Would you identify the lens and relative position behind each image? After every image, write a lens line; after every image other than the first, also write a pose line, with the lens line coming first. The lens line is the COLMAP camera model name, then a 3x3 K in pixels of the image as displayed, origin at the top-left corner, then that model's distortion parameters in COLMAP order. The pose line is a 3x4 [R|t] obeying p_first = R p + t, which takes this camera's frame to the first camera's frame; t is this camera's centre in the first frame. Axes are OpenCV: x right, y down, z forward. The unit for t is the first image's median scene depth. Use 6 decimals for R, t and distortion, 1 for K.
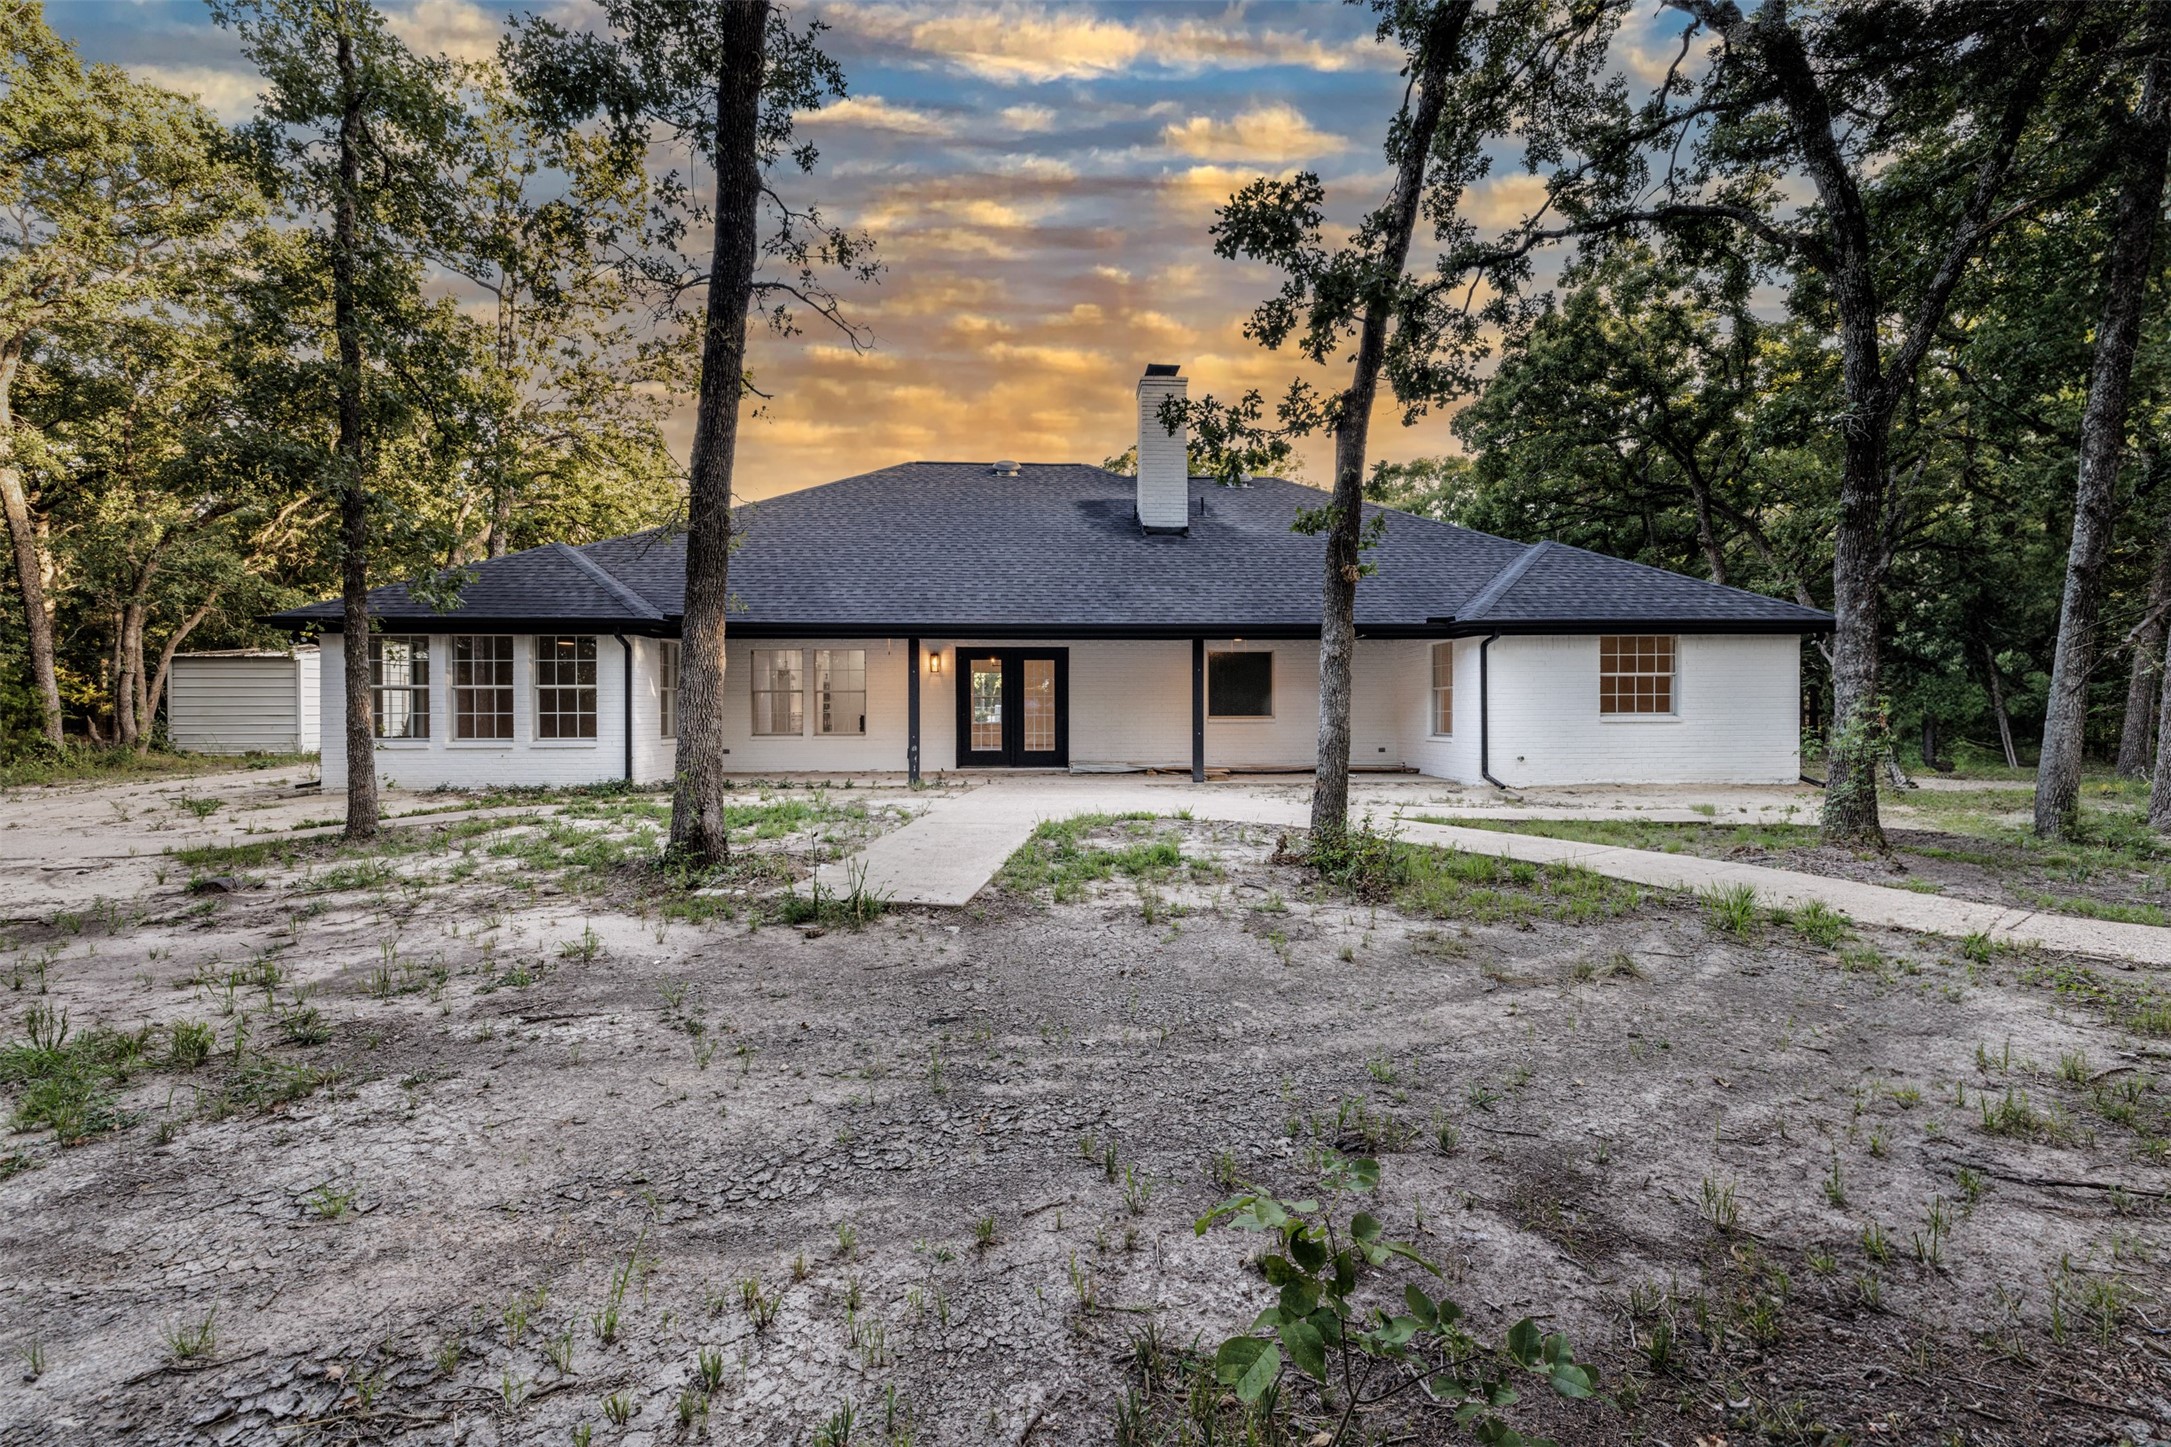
lens RADIAL K [[905.9, 0, 1087.0], [0, 905.9, 715.5], [0, 0, 1]] dist [-0.035010, 0.010432]
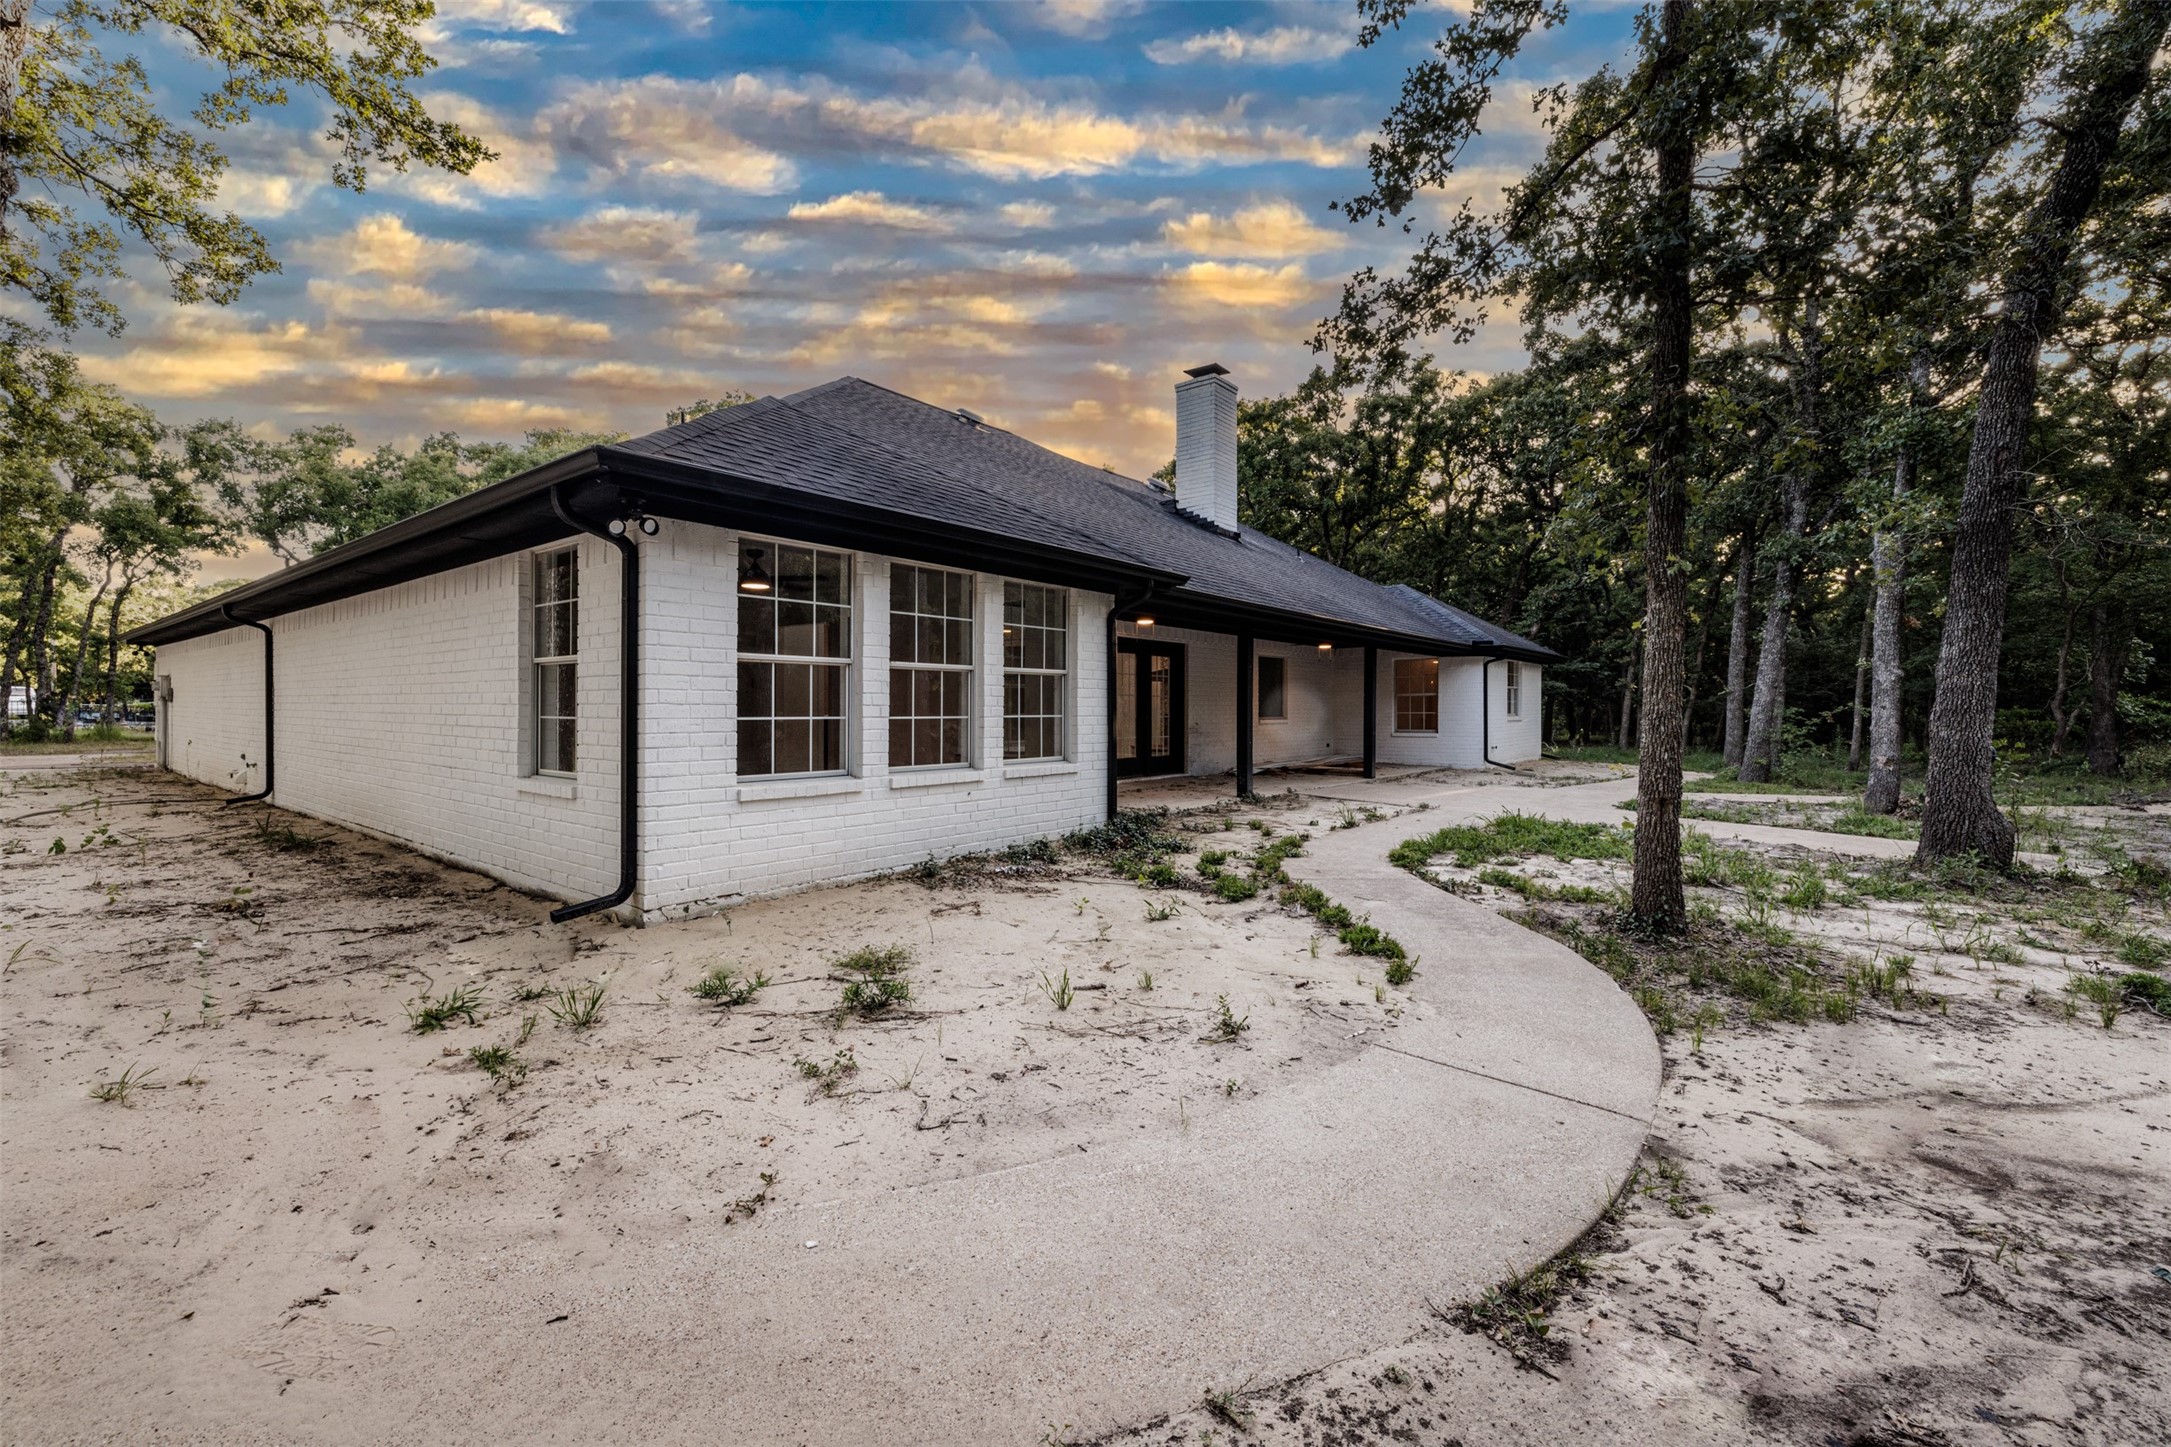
lens RADIAL K [[905.9, 0, 1087.0], [0, 905.9, 715.5], [0, 0, 1]] dist [-0.035010, 0.010432]
pose [[0.591708, -0.005268, 0.806135, -0.949834], [-0.007444, 0.999900, 0.011998, -0.010654], [-0.806118, -0.013101, 0.591609, 0.614607]]
